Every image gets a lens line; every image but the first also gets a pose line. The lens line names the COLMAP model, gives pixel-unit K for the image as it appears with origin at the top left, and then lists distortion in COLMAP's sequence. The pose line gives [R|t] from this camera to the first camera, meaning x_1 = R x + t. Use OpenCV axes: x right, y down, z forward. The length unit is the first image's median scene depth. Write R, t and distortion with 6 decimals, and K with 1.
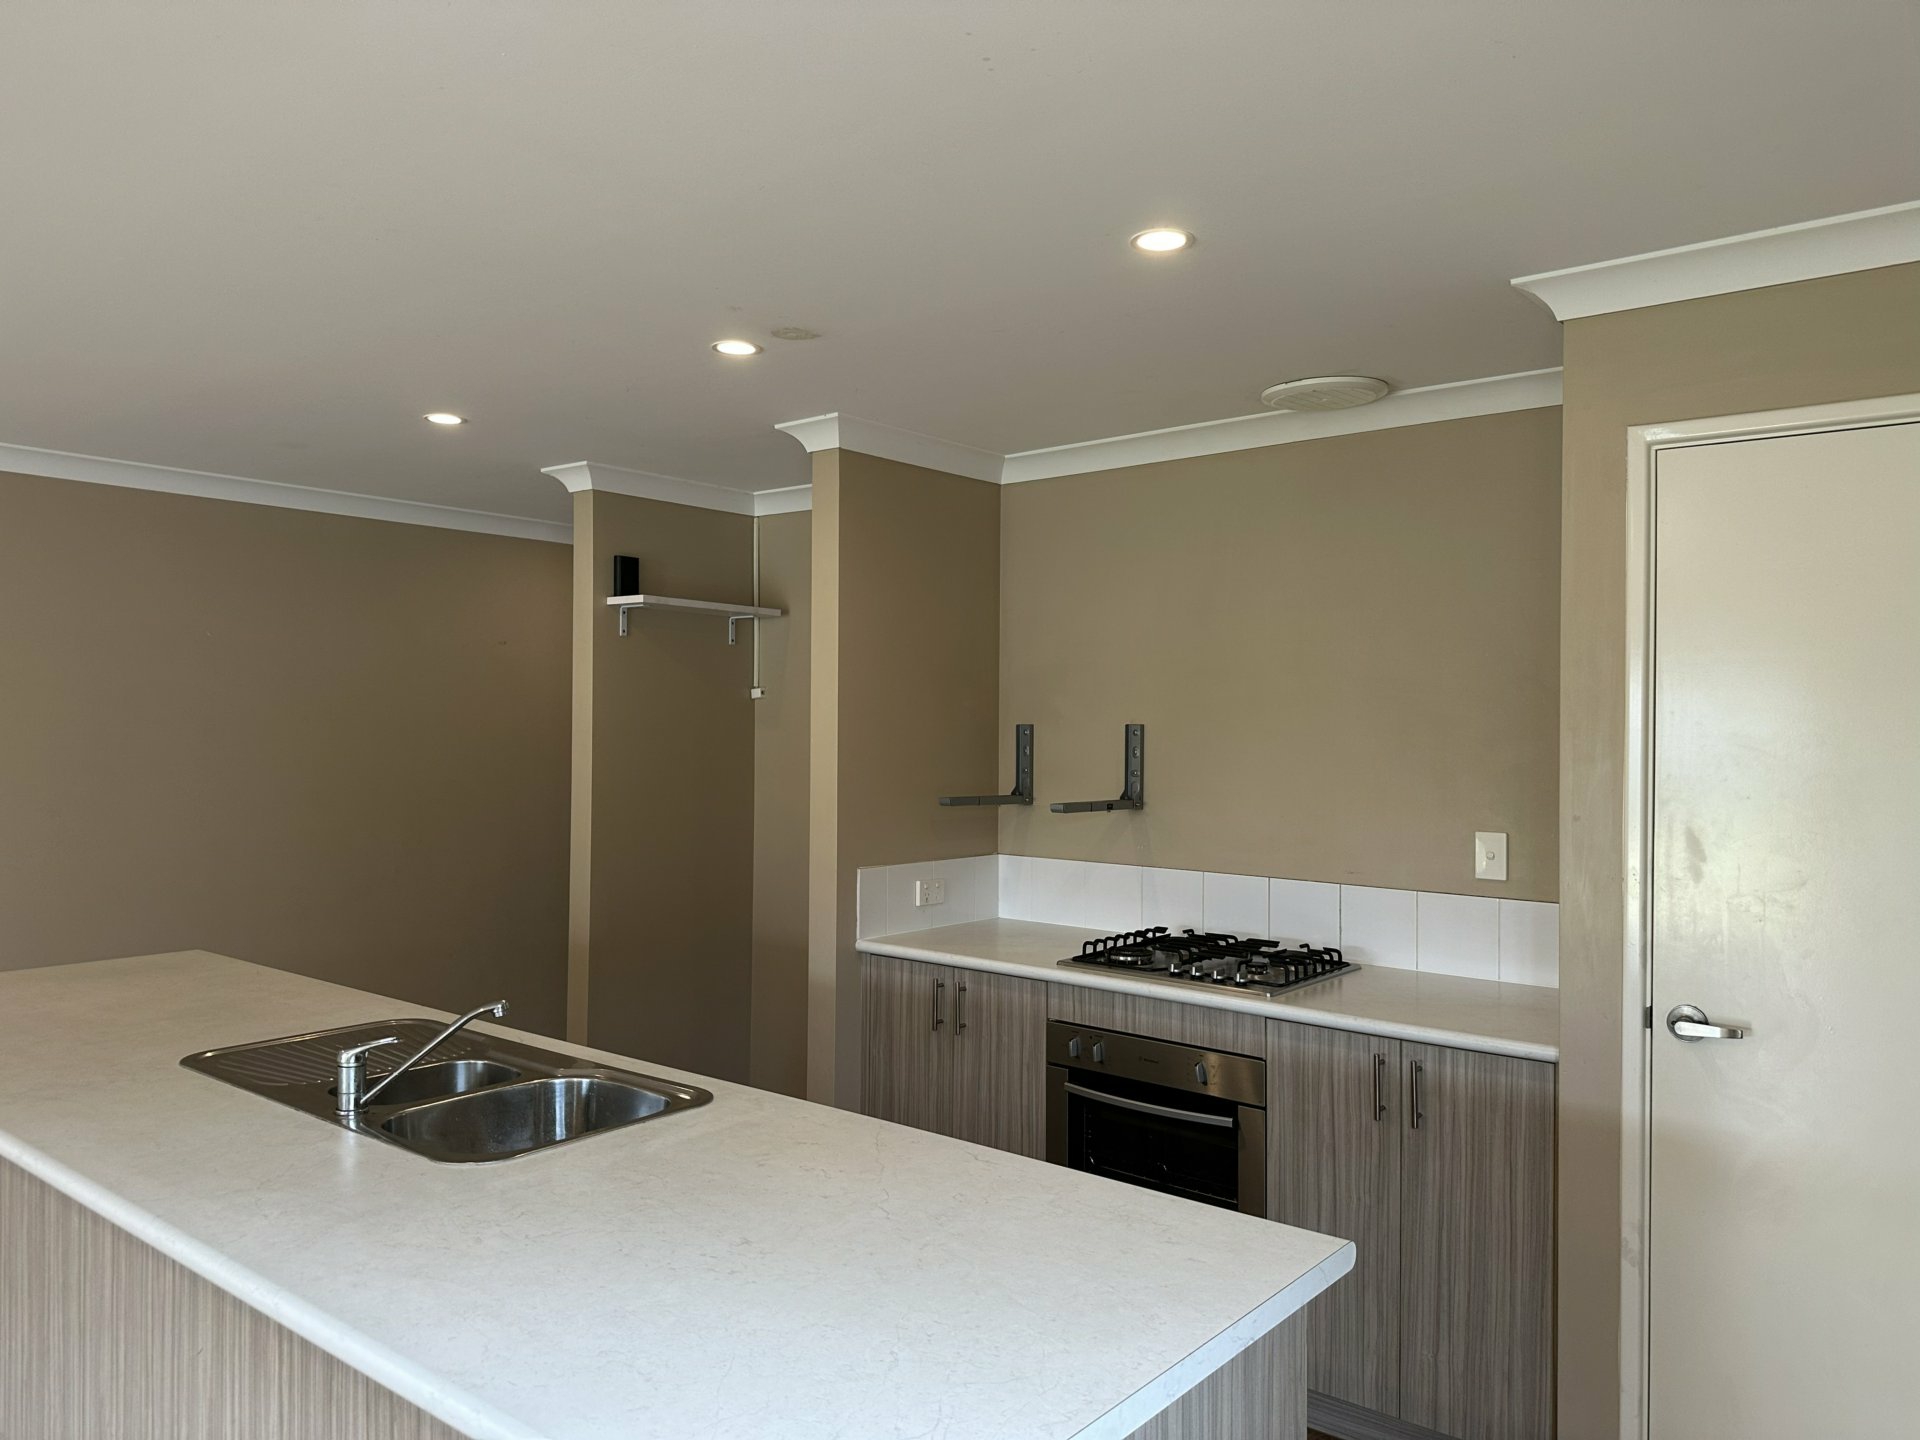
lens RADIAL K [[1340.8, 0, 965.4], [0, 1340.8, 721.3], [0, 0, 1]] dist [0.090100, -0.119128]
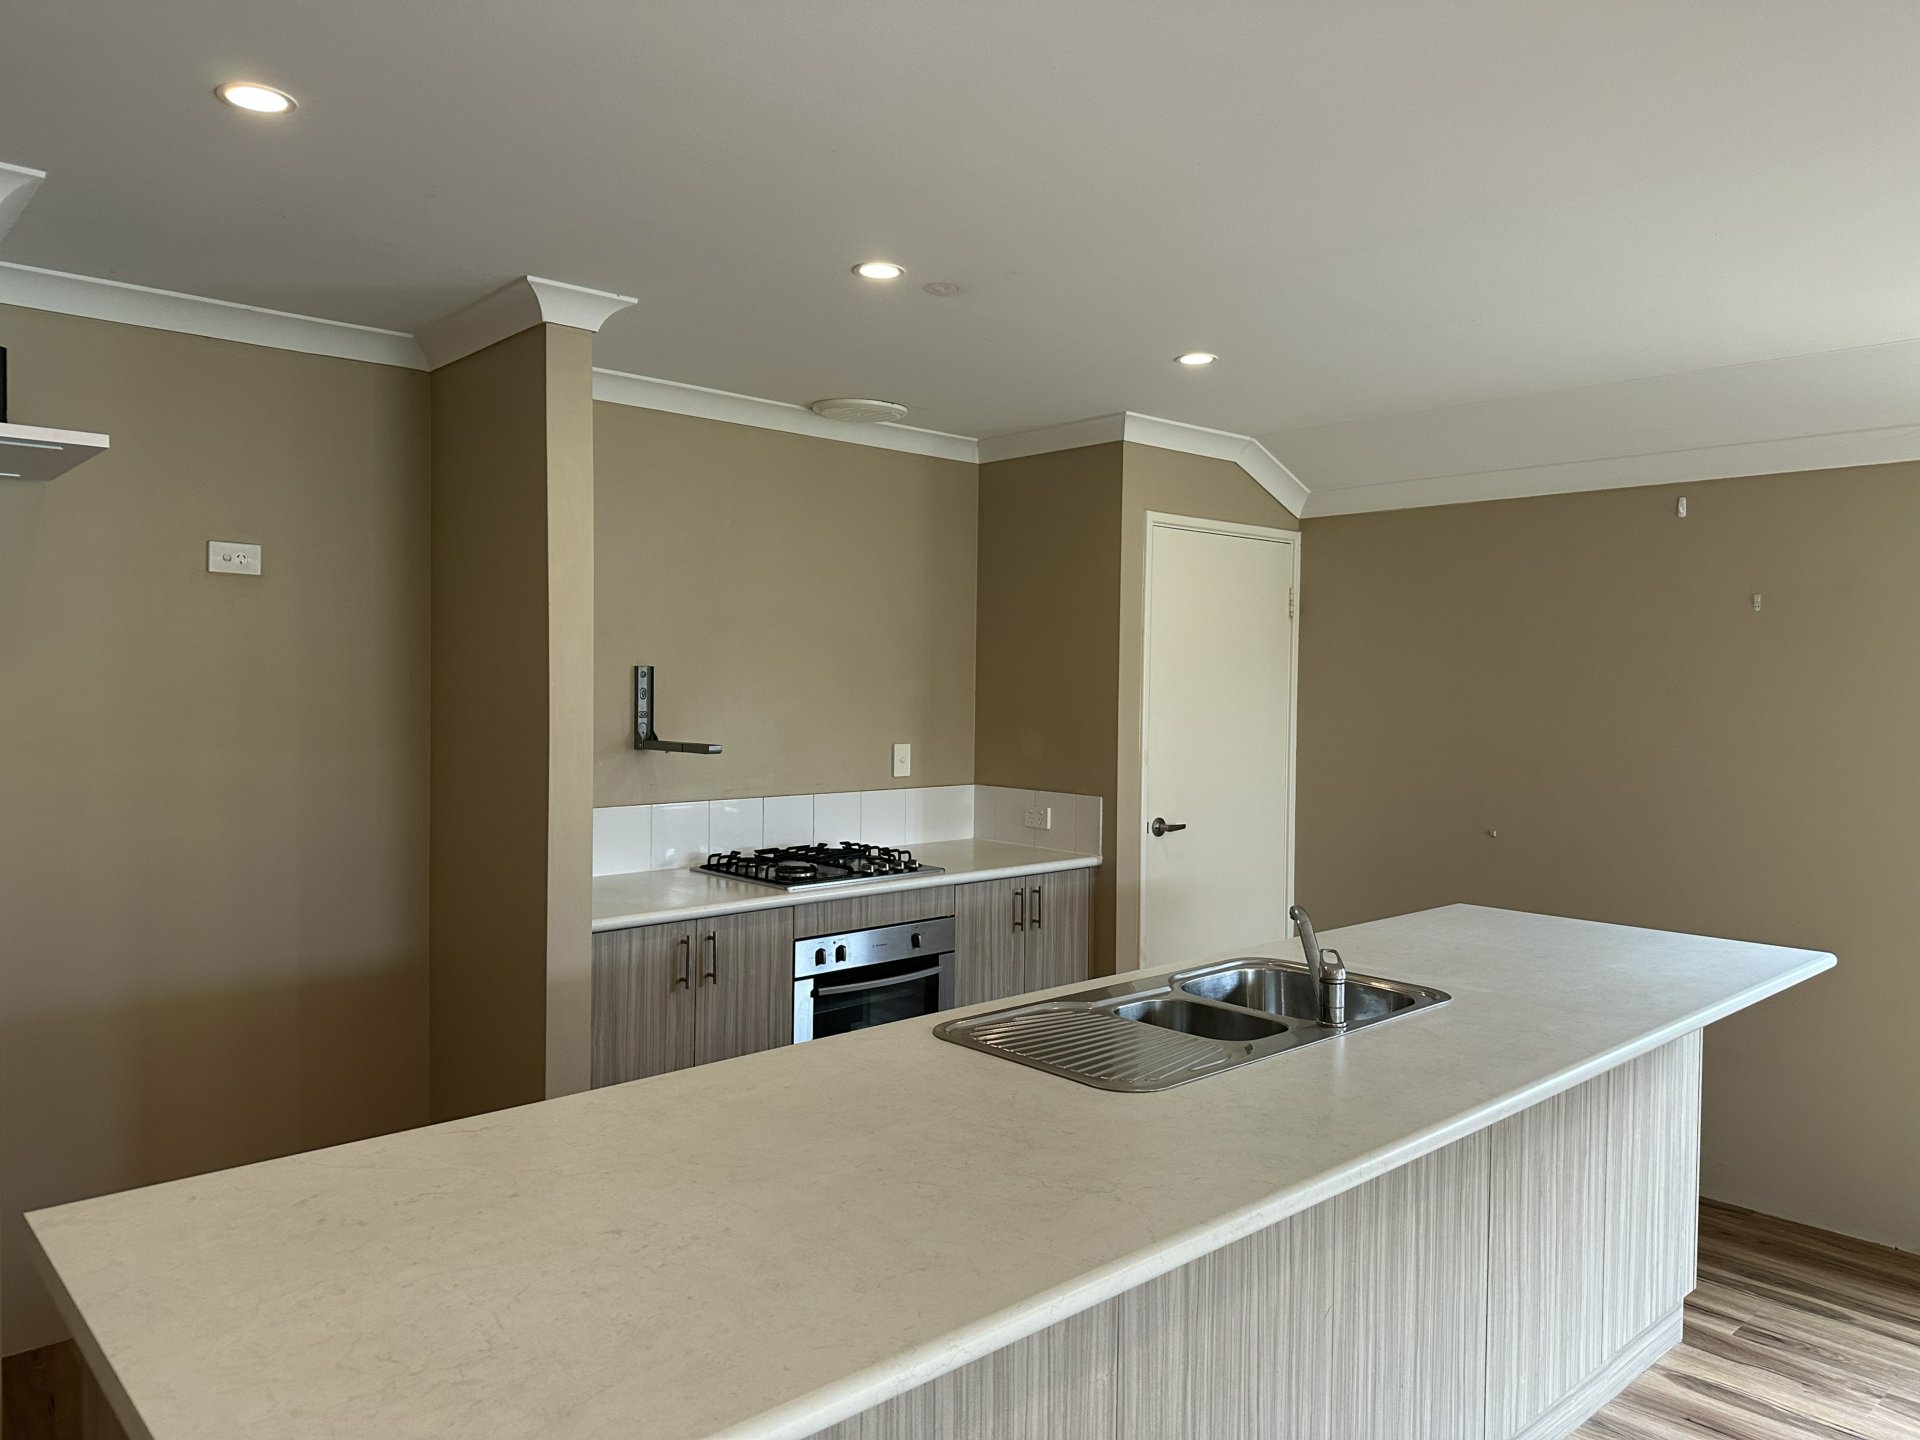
lens RADIAL K [[1340.8, 0, 965.4], [0, 1340.8, 721.3], [0, 0, 1]] dist [0.090100, -0.119128]
pose [[0.136503, -0.037925, 0.989914, -0.962729], [-0.014137, 0.999091, 0.040226, -0.000460], [-0.990539, -0.019485, 0.135842, 0.702148]]
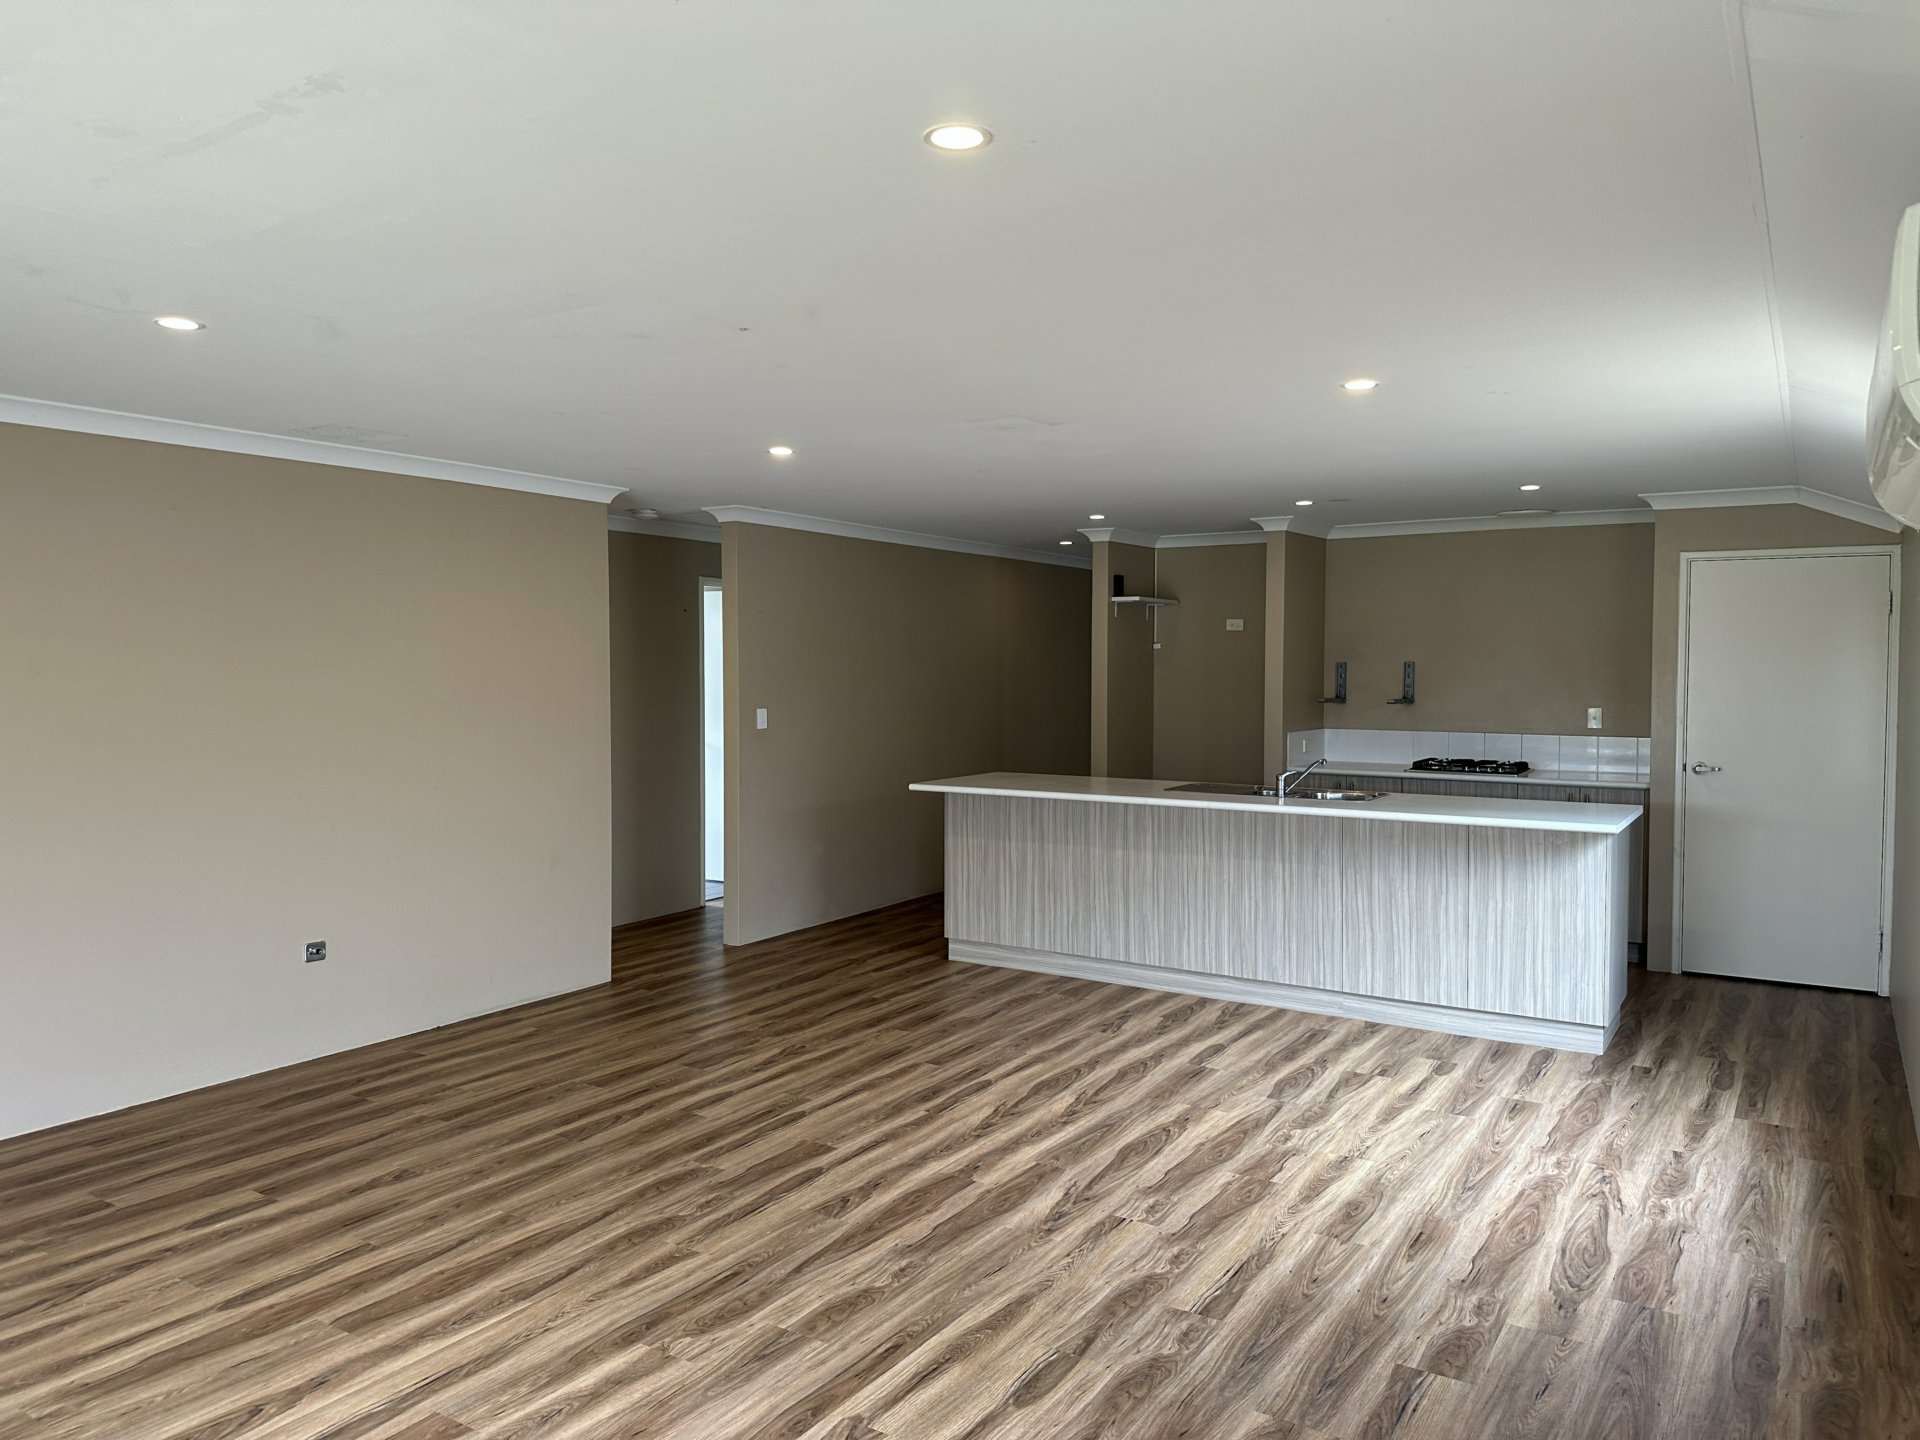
lens RADIAL K [[1380.5, 0, 937.9], [0, 1380.5, 719.9], [0, 0, 1]] dist [0.091637, -0.138279]
pose [[0.993977, -0.011874, 0.108943, -0.926176], [0.006834, 0.998894, 0.046520, -0.015094], [-0.109375, -0.045495, 0.992959, -1.164474]]
